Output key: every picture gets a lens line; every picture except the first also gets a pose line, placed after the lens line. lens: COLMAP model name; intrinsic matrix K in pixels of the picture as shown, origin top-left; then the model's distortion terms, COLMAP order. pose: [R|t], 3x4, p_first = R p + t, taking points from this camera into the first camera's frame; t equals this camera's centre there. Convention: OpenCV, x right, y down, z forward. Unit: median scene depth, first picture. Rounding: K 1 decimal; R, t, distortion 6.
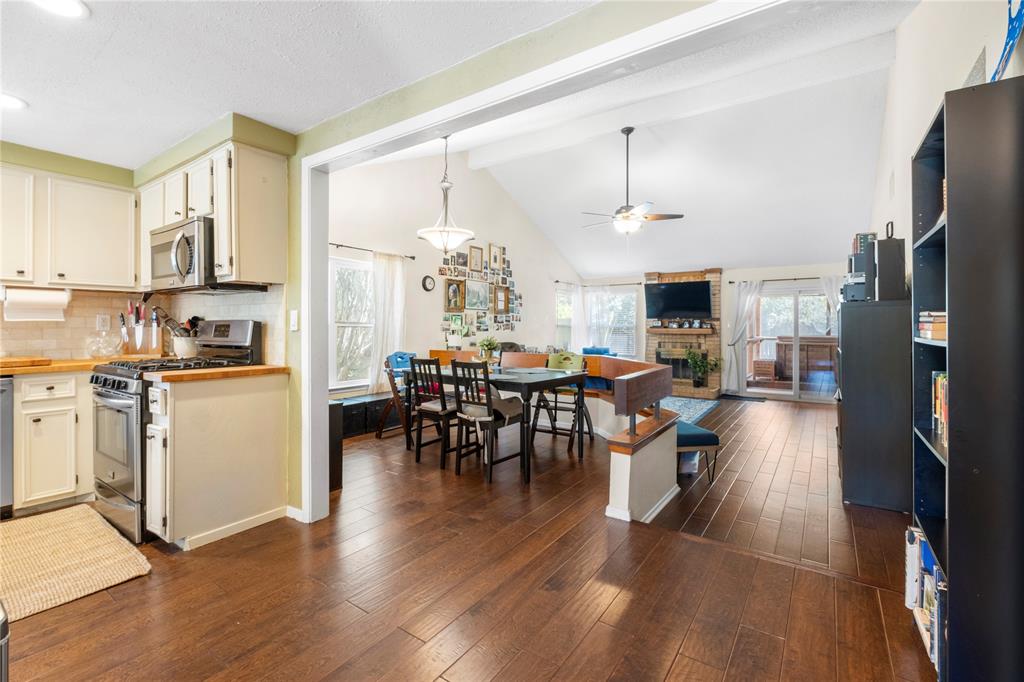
lens RADIAL K [[443.6, 0, 513.5], [0, 443.6, 321.4], [0, 0, 1]] dist [-0.002605, -0.002926]
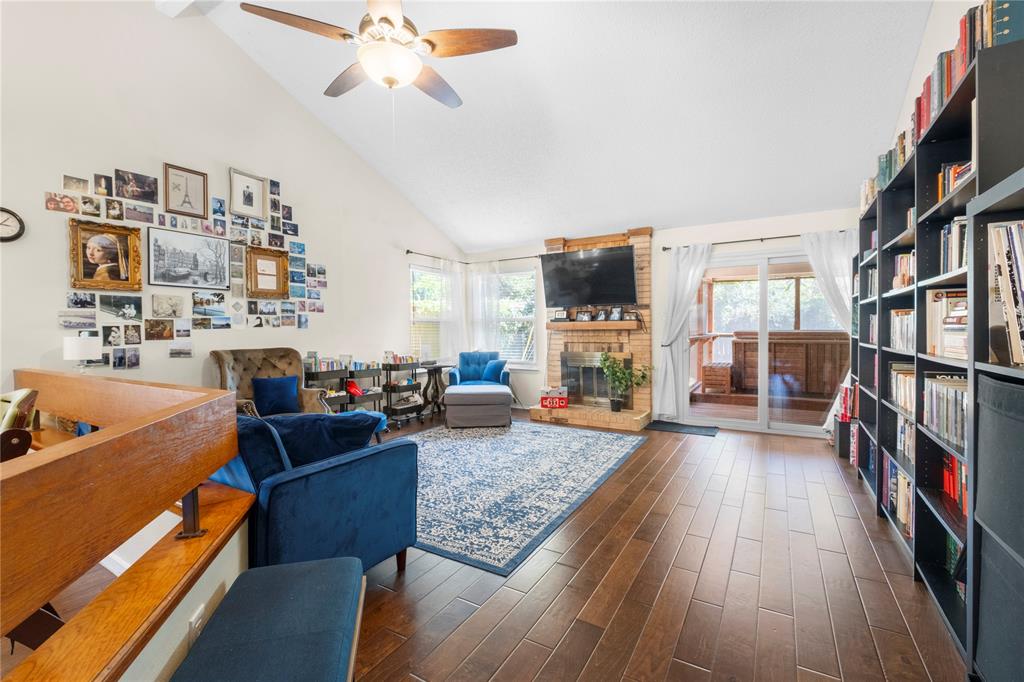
lens RADIAL K [[436.9, 0, 516.2], [0, 436.9, 335.8], [0, 0, 1]] dist [-0.001471, -0.000436]
pose [[0.996920, -0.015700, 0.076833, 0.232444], [0.013489, 0.999482, 0.029206, 0.018214], [-0.077252, -0.028079, 0.996616, 0.396367]]
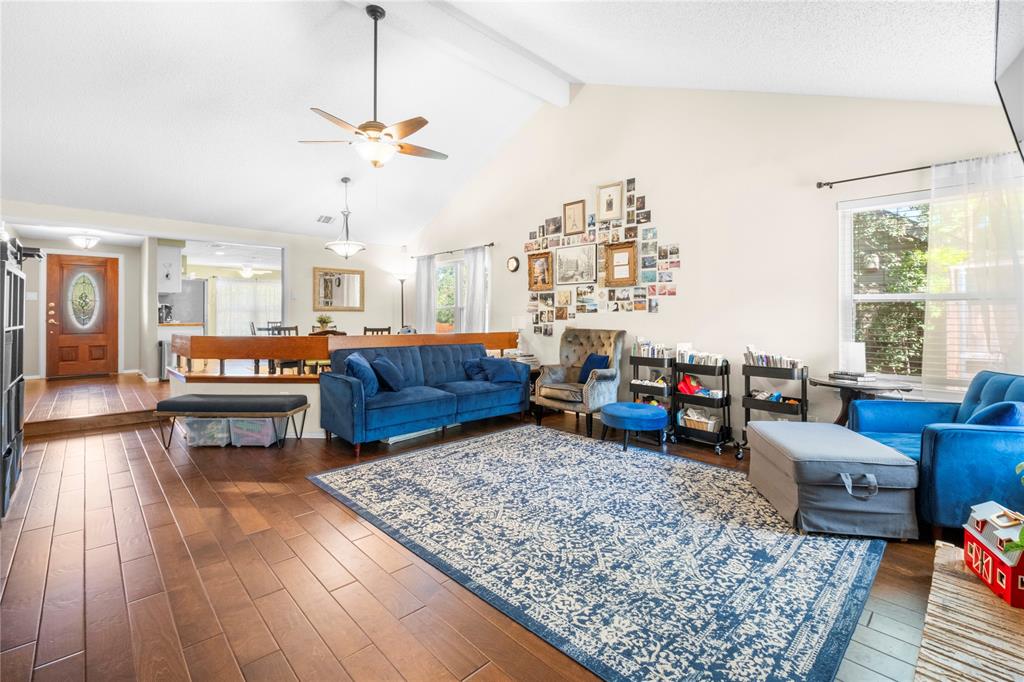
lens RADIAL K [[444.6, 0, 508.4], [0, 444.6, 316.9], [0, 0, 1]] dist [0.001491, -0.000086]
pose [[-0.194361, 0.000325, -0.980930, 0.604943], [0.010389, 0.999945, -0.001727, 0.026134], [0.980875, -0.010526, -0.194354, 0.914109]]
